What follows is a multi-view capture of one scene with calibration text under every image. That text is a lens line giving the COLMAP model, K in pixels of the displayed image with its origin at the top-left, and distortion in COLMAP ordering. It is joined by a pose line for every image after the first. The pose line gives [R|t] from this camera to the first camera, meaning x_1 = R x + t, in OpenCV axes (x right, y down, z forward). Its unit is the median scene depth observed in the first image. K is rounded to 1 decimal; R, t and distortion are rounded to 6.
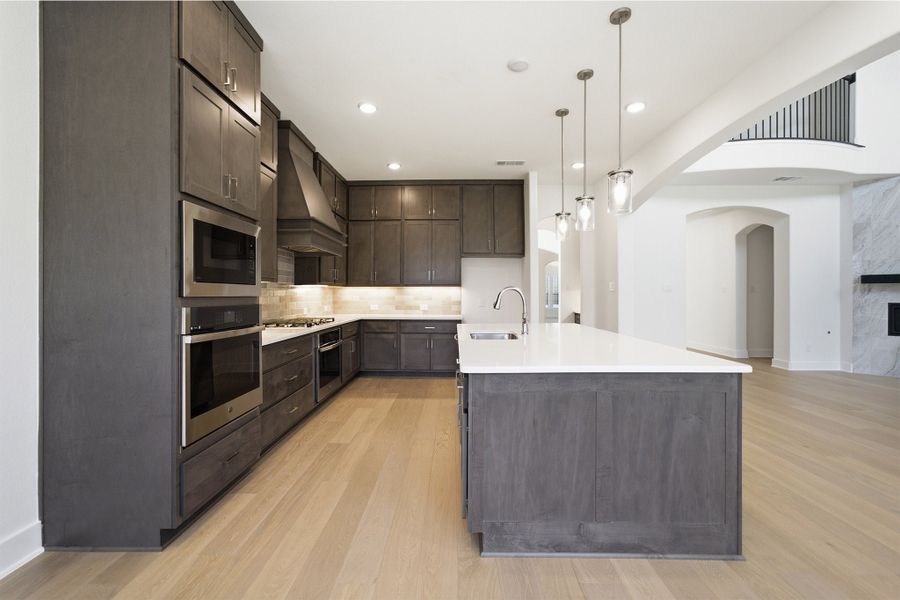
lens RADIAL K [[372.7, 0, 447.9], [0, 372.7, 294.4], [0, 0, 1]] dist [-0.128437, 0.000069]
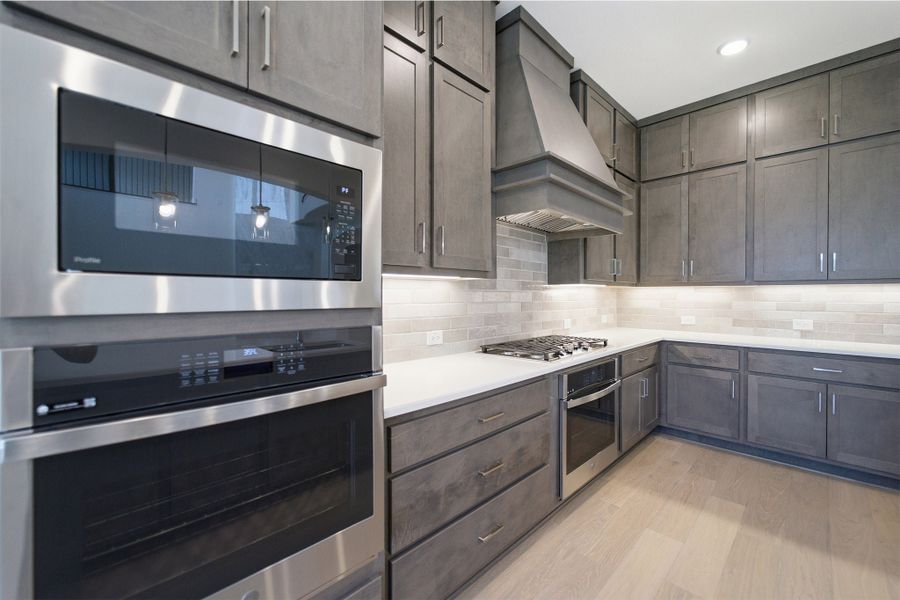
lens RADIAL K [[372.3, 0, 448.8], [0, 372.3, 295.9], [0, 0, 1]] dist [-0.000161, 0.000303]
pose [[0.719972, 0.003739, -0.693993, -0.073960], [-0.003725, 0.999992, 0.001523, -0.005007], [0.693993, 0.001489, 0.719981, 0.366272]]
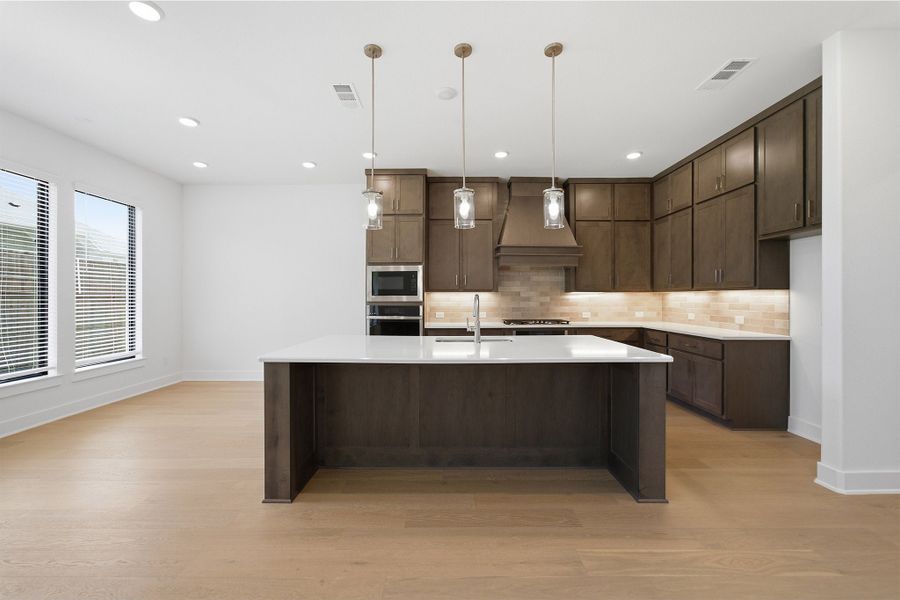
lens RADIAL K [[372.3, 0, 448.8], [0, 372.3, 295.9], [0, 0, 1]] dist [-0.000161, 0.000303]
pose [[0.004701, -0.005028, -0.999976, 0.774242], [-0.000320, 0.999987, -0.005030, -0.007438], [0.999989, 0.000344, 0.004699, 0.578614]]
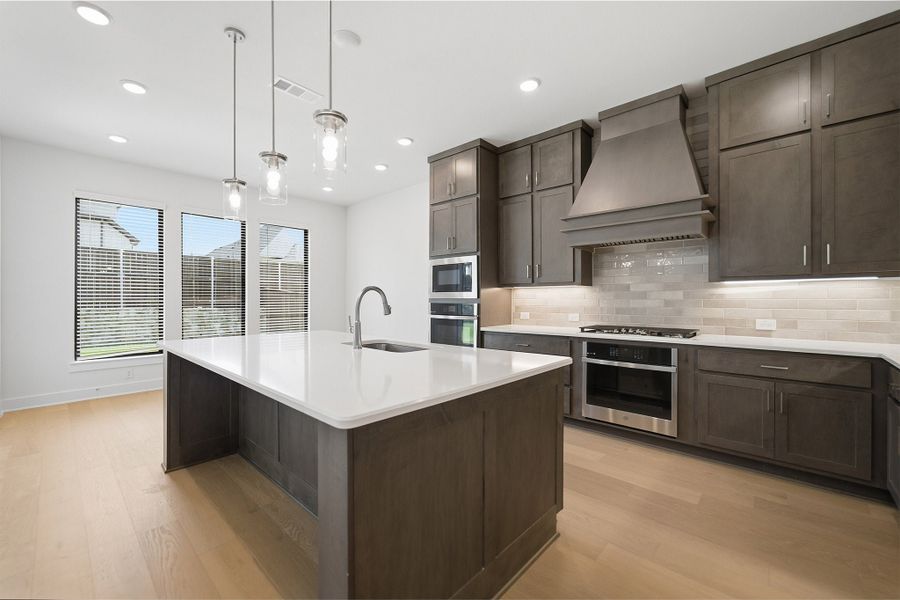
lens RADIAL K [[372.3, 0, 448.8], [0, 372.3, 295.9], [0, 0, 1]] dist [-0.000161, 0.000303]
pose [[-0.661971, -0.005775, -0.749508, 0.424355], [-0.000072, 0.999971, -0.007642, 0.003773], [0.749530, -0.005005, -0.661952, 1.039482]]
